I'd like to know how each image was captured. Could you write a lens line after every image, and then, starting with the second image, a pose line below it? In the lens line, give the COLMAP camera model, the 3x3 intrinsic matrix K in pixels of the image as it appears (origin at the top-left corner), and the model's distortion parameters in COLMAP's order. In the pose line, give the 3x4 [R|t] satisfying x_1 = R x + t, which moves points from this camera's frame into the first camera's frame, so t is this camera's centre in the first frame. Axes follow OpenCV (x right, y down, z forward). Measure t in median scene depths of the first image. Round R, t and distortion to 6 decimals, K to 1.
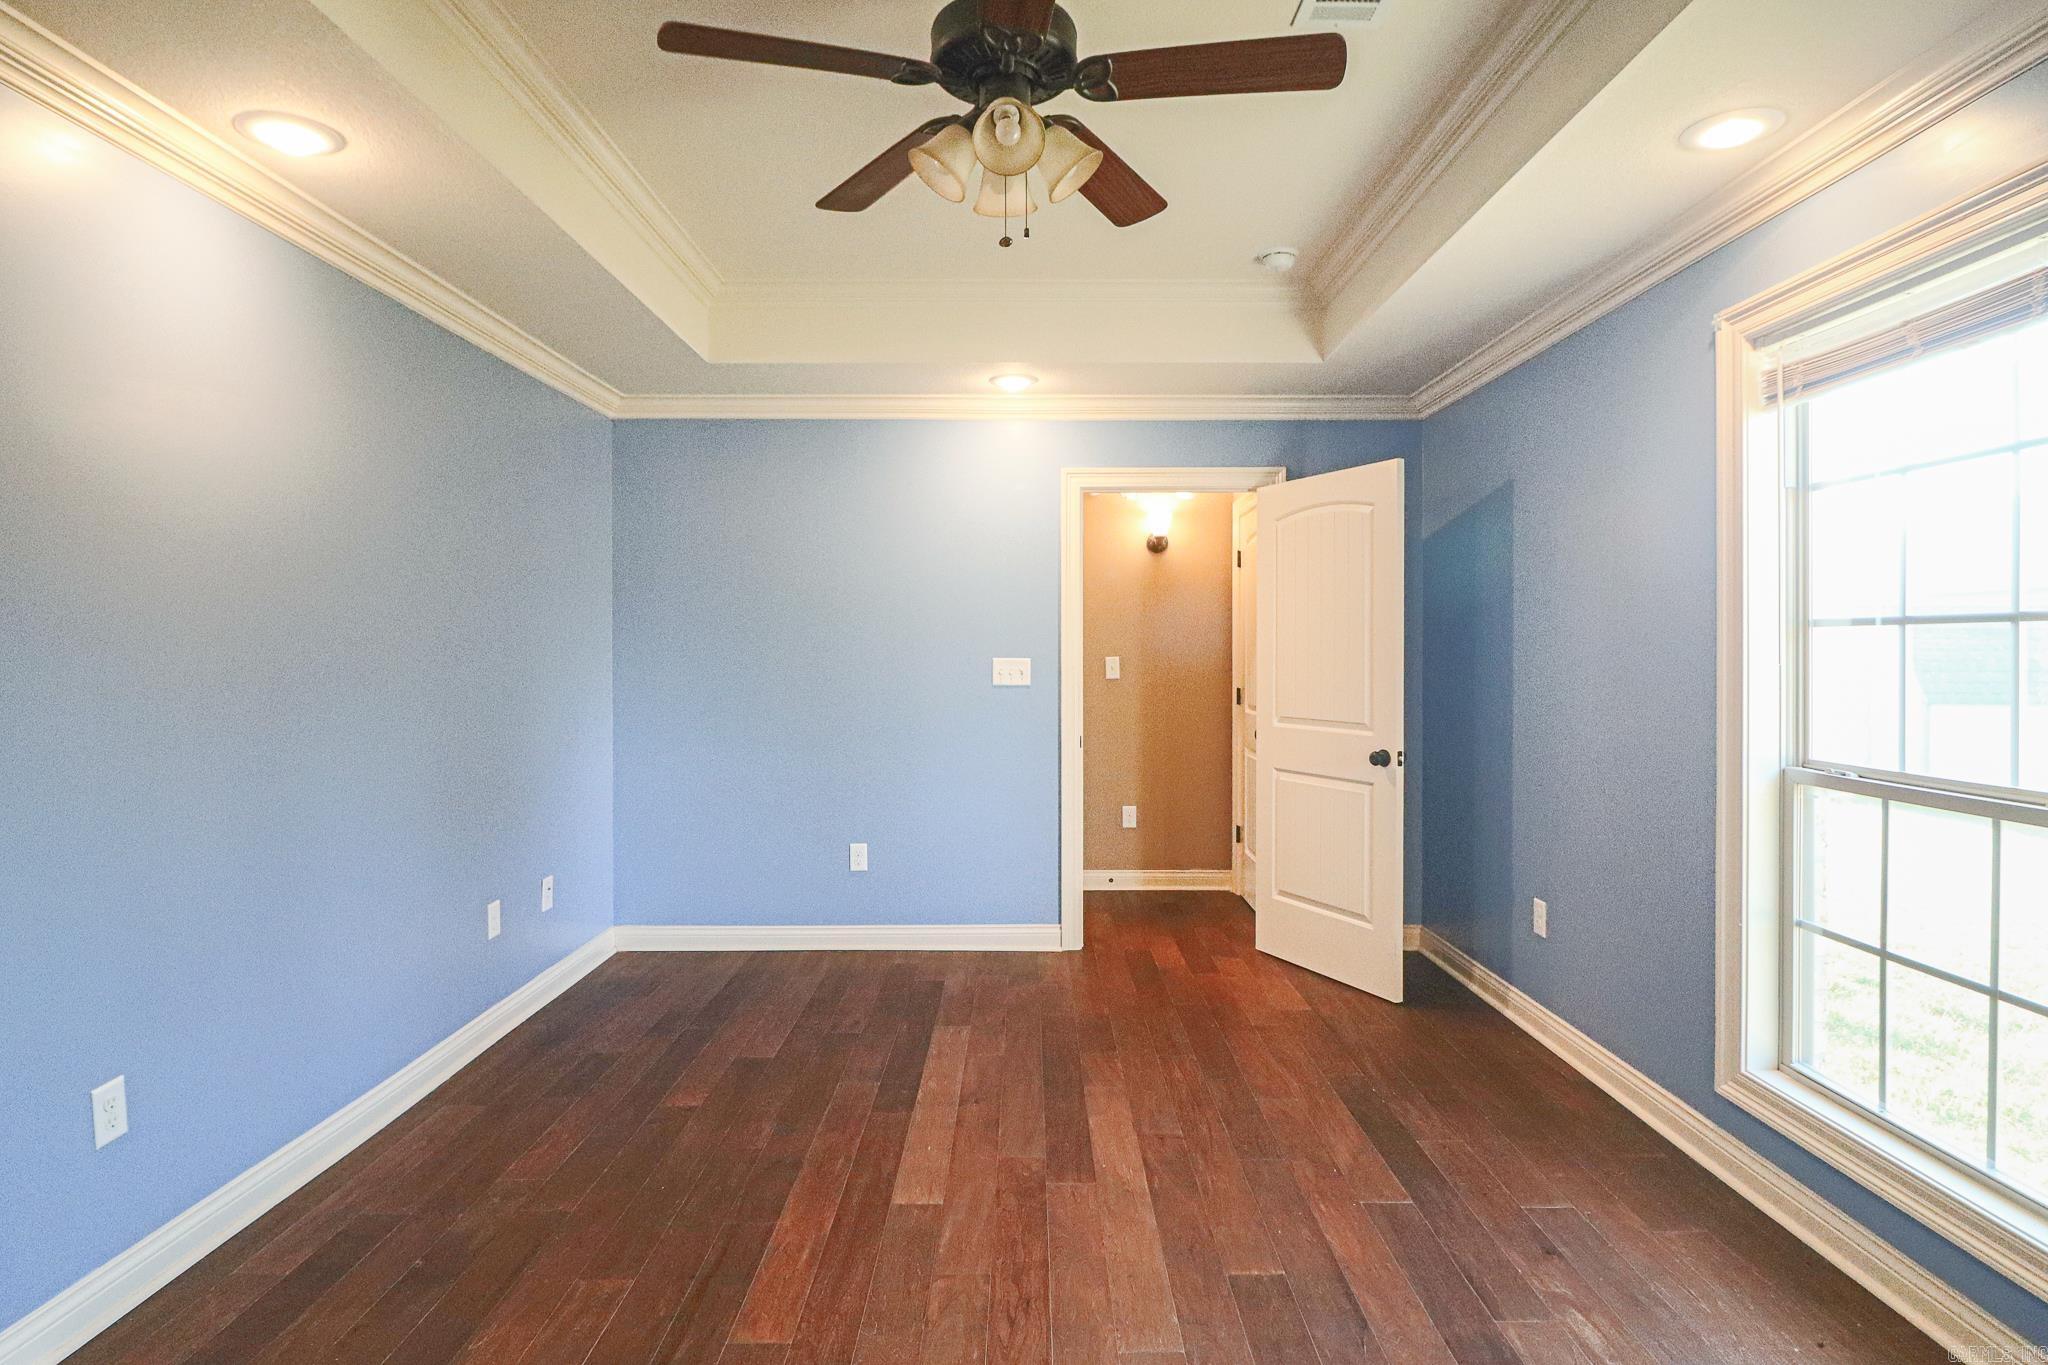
lens RADIAL K [[1048.4, 0, 1024.3], [0, 1048.4, 660.5], [0, 0, 1]] dist [0.009458, -0.018787]
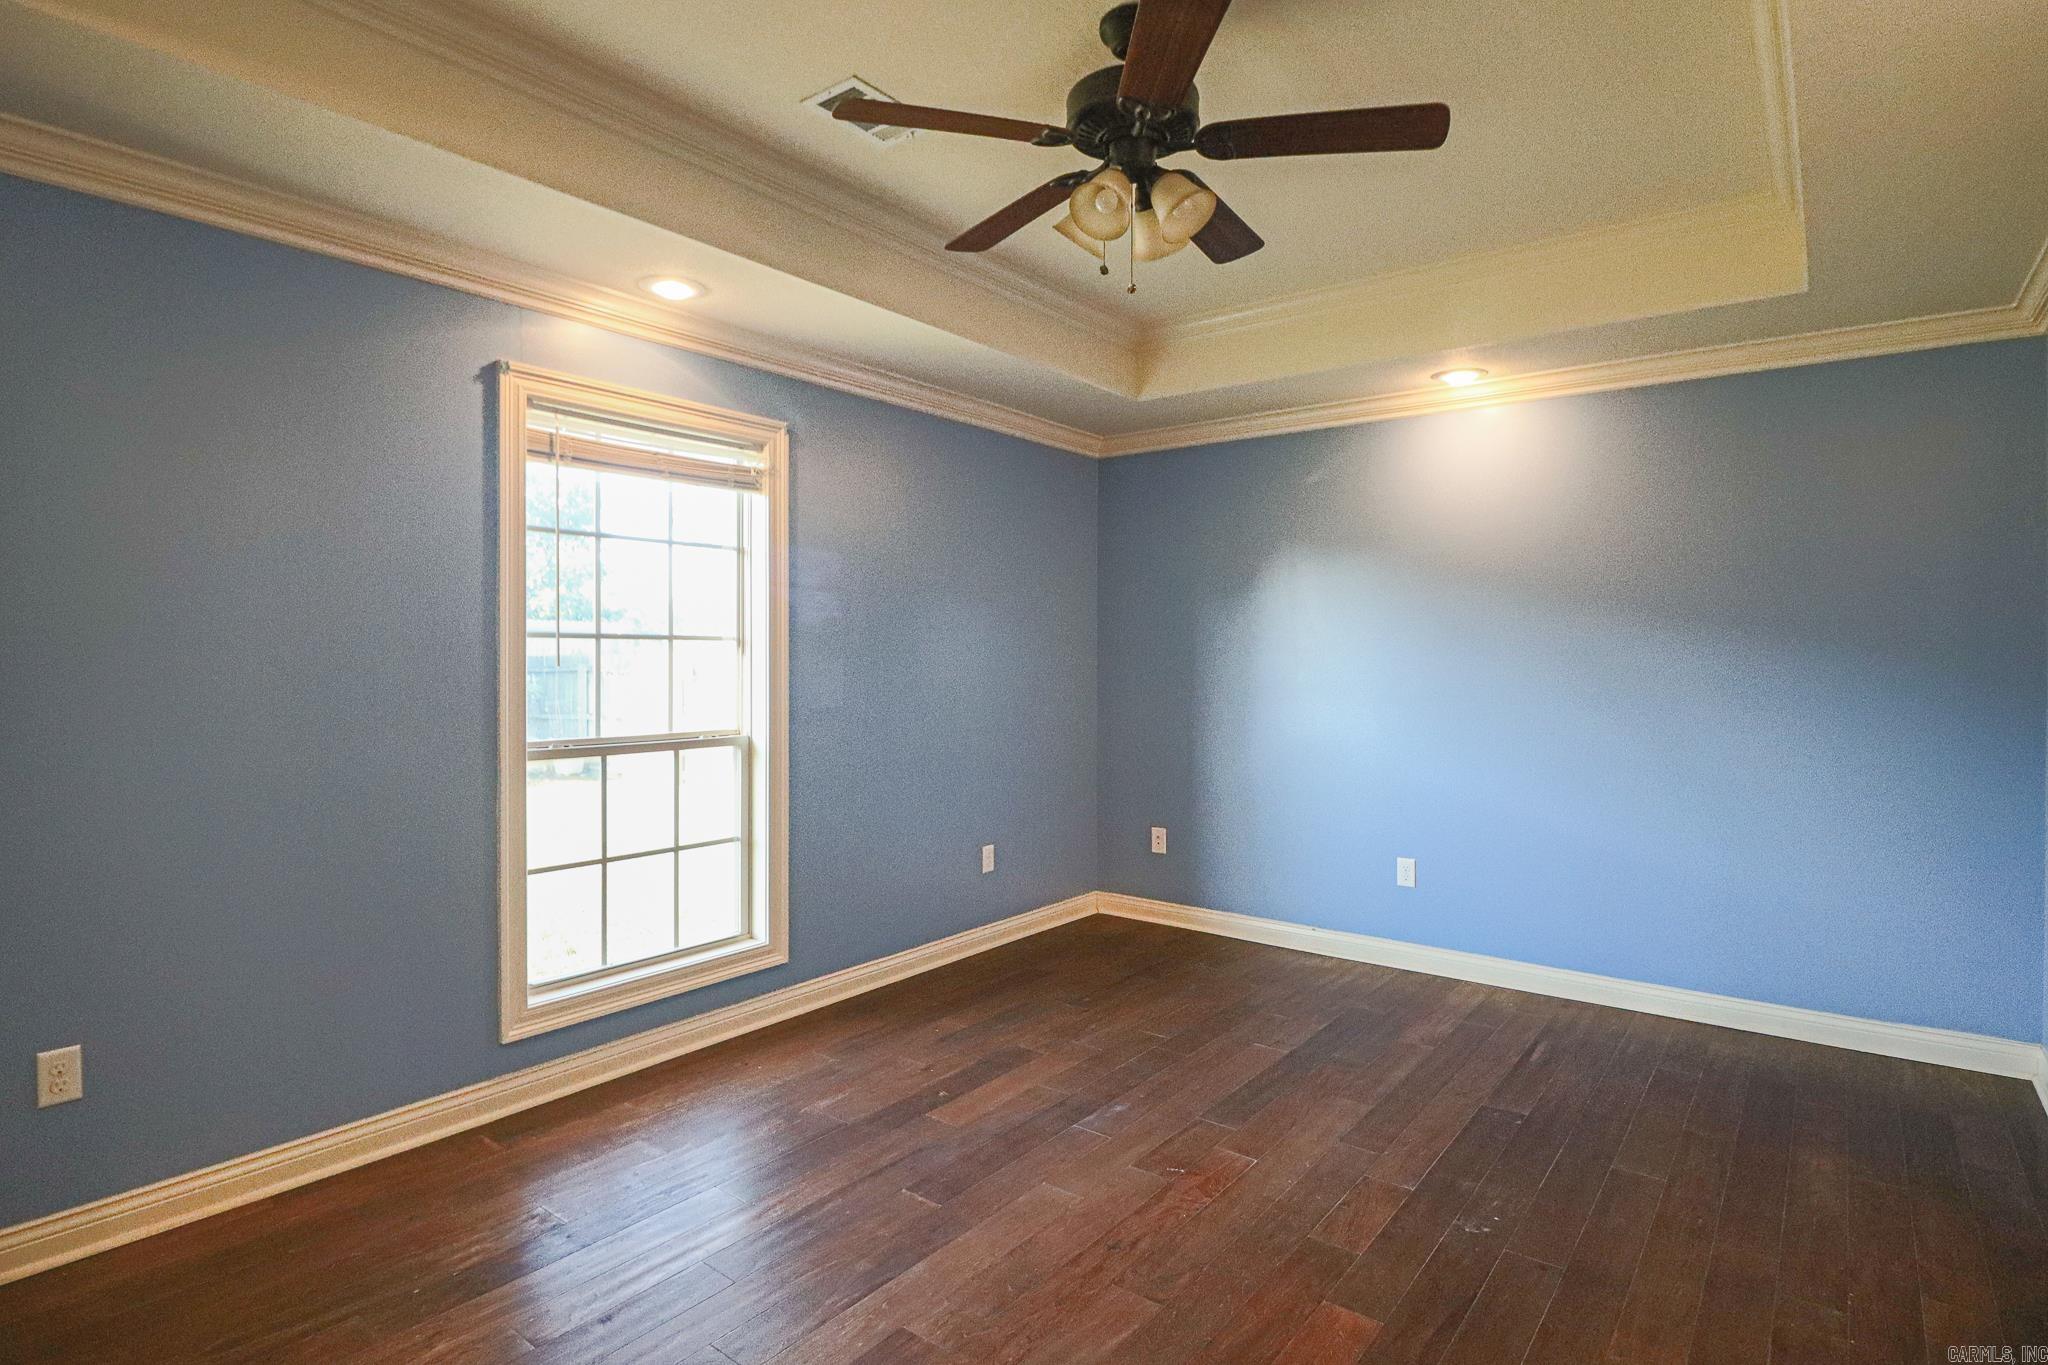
lens RADIAL K [[1089.6, 0, 1020.7], [0, 1089.6, 660.1], [0, 0, 1]] dist [0.000696, -0.012409]
pose [[-0.794246, -0.003502, 0.607587, -0.435909], [0.004001, 0.999932, 0.010993, -0.013467], [-0.607584, 0.011161, -0.794177, 1.383111]]
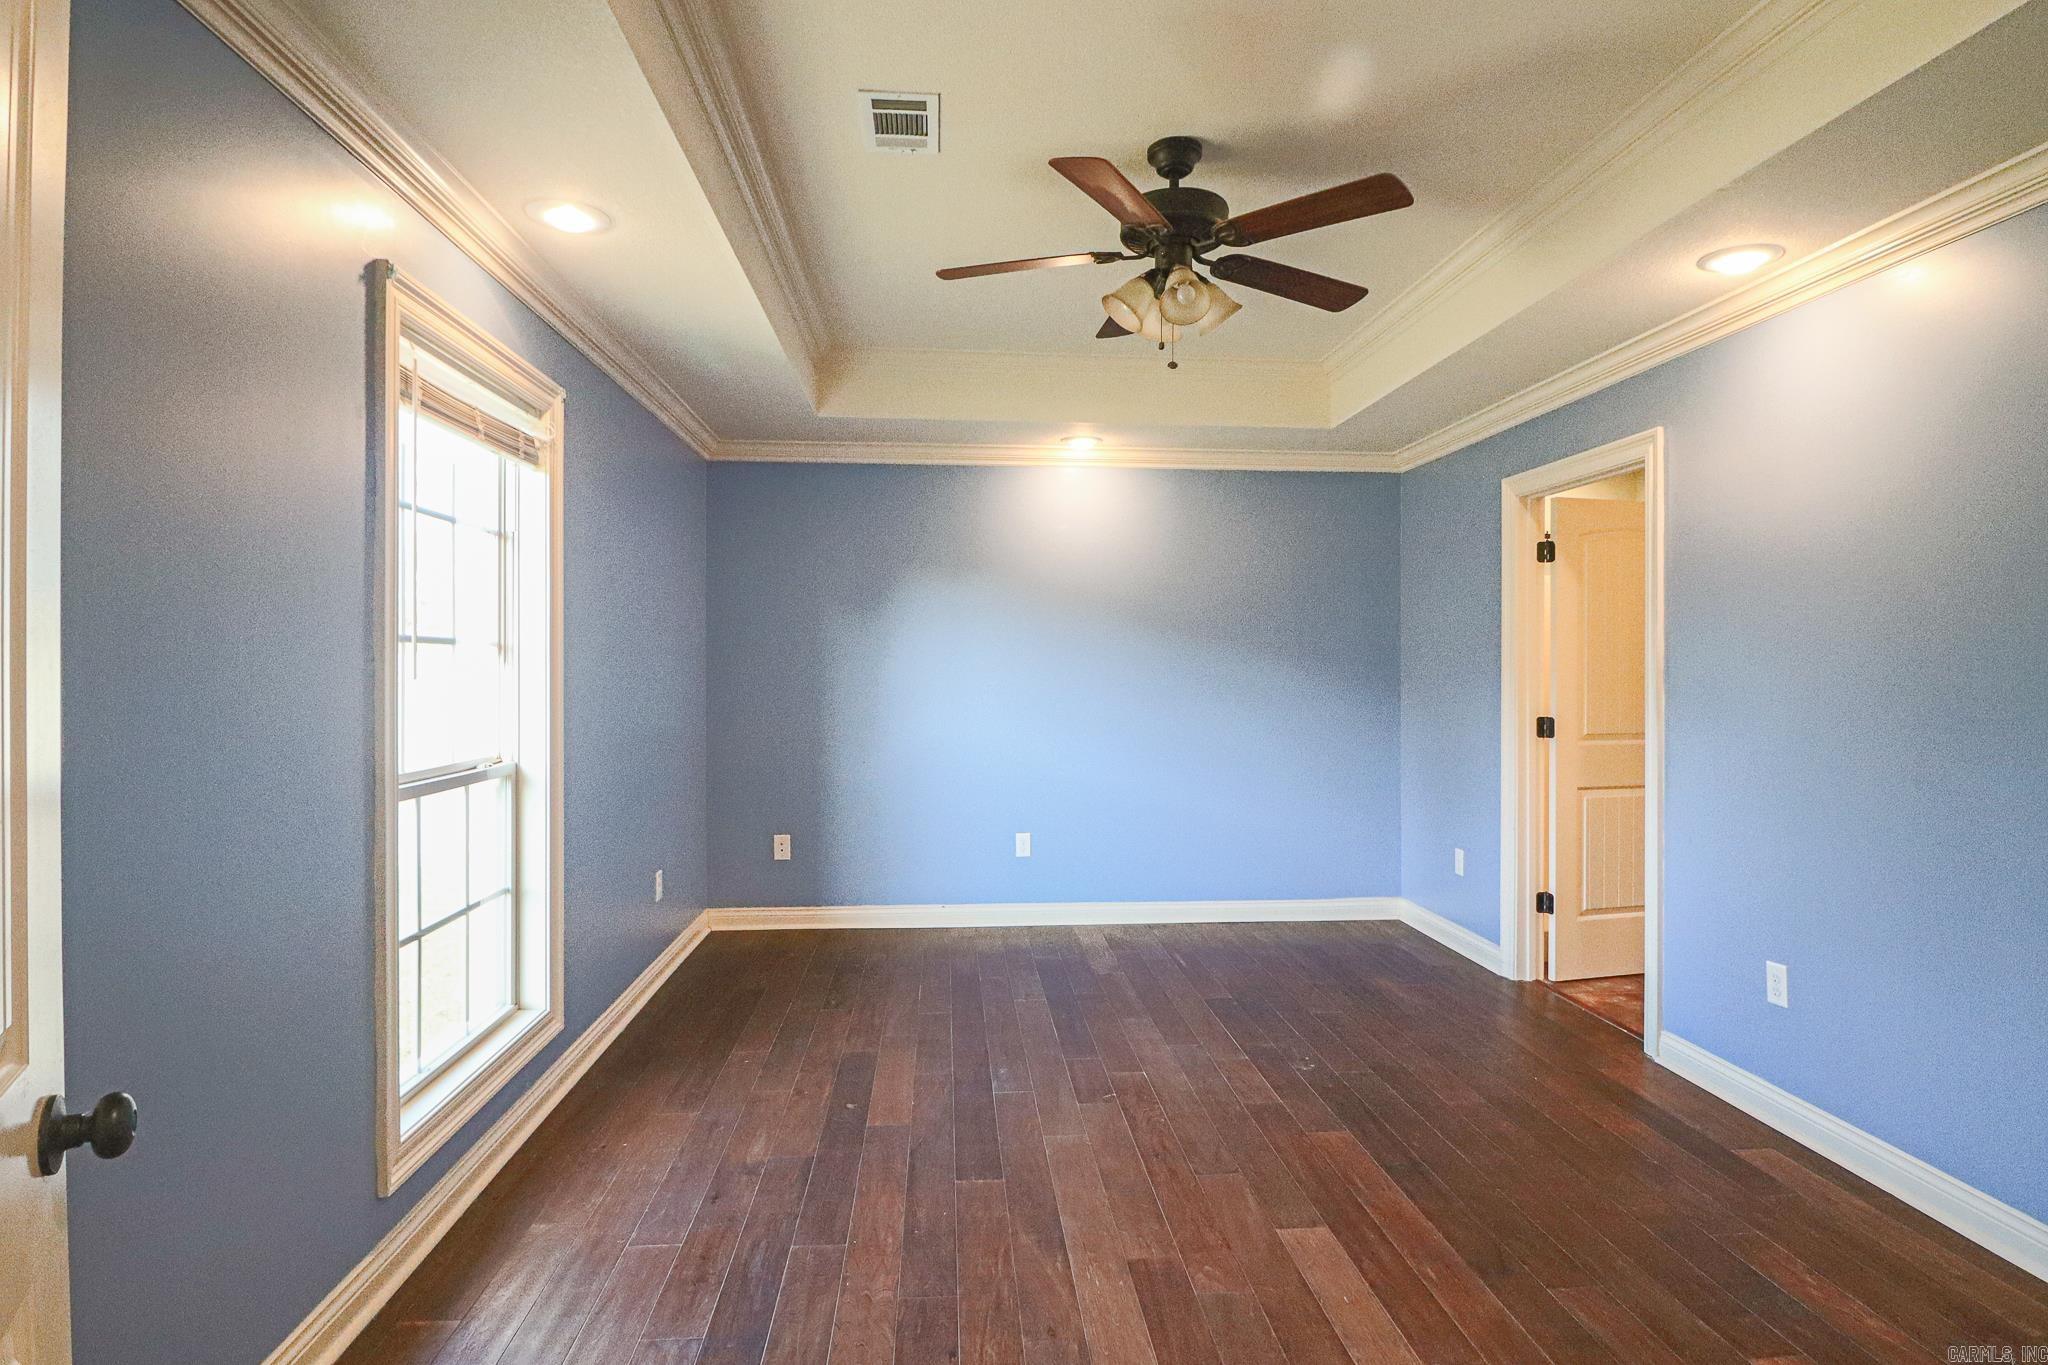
lens RADIAL K [[1079.9, 0, 1058.0], [0, 1079.9, 668.0], [0, 0, 1]] dist [0.002170, -0.014024]
pose [[-0.993673, -0.000550, -0.112308, 0.199579], [-0.001791, 0.999939, 0.010942, -0.015208], [0.112295, 0.011073, -0.993613, 1.652928]]
